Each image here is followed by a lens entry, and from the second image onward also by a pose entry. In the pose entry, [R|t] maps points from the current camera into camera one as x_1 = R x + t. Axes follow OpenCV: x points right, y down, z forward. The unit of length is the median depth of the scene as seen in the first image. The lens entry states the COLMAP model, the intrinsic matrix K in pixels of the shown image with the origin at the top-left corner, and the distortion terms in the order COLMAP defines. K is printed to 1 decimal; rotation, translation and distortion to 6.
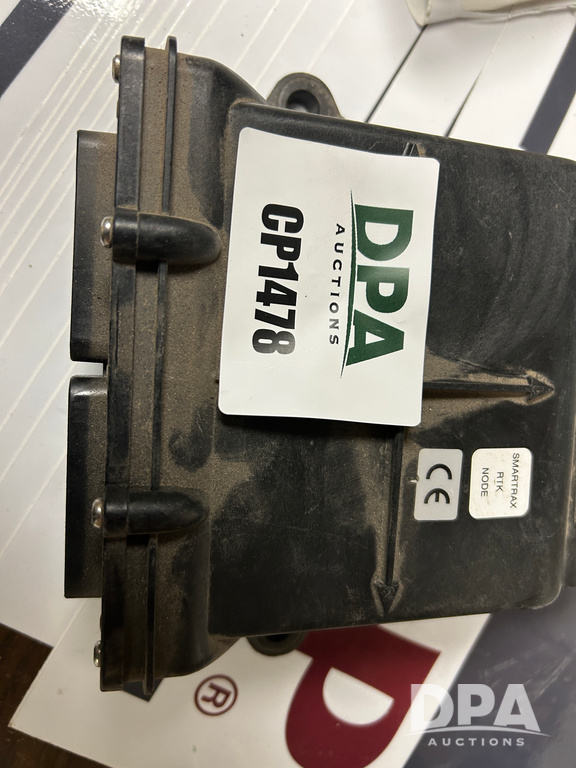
lens RADIAL K [[589.2, 0, 288.0], [0, 589.2, 384.0], [0, 0, 1]] dist [-0.000502, -0.001842]
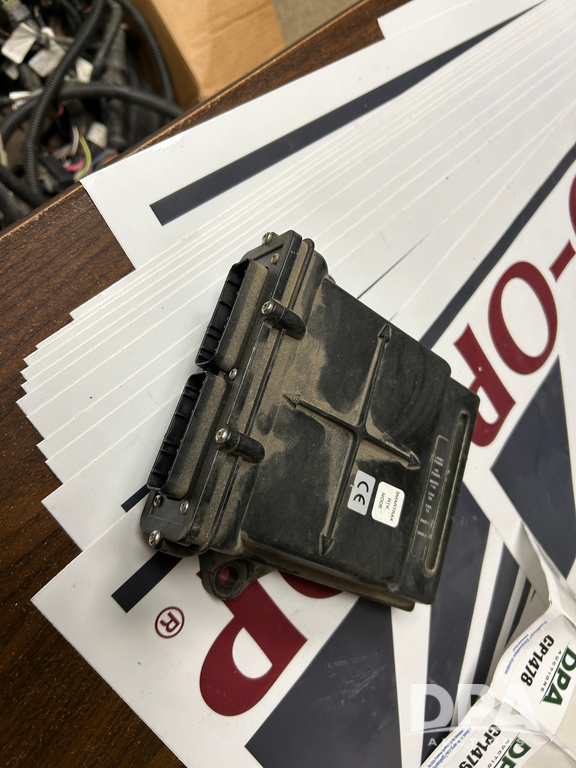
lens RADIAL K [[589.2, 0, 288.0], [0, 589.2, 384.0], [0, 0, 1]] dist [-0.000502, -0.001842]
pose [[0.900065, 0.336481, 0.276880, -0.578586], [-0.234638, 0.909661, -0.342728, 0.547522], [-0.367189, 0.243511, 0.897705, -0.657156]]
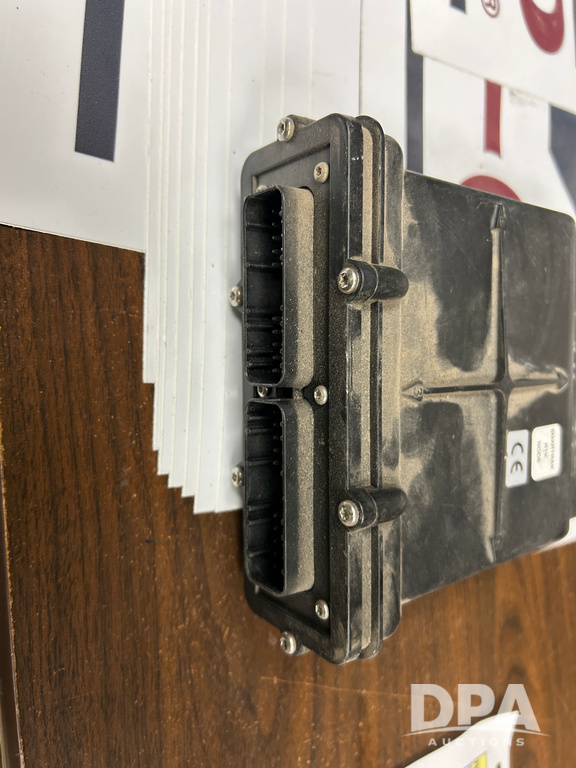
lens RADIAL K [[589.2, 0, 288.0], [0, 589.2, 384.0], [0, 0, 1]] dist [-0.000502, -0.001842]
pose [[0.927087, -0.078243, 0.366588, -0.699900], [0.075041, 0.996915, 0.023002, -0.065276], [-0.367257, 0.006184, 0.930099, -0.051082]]
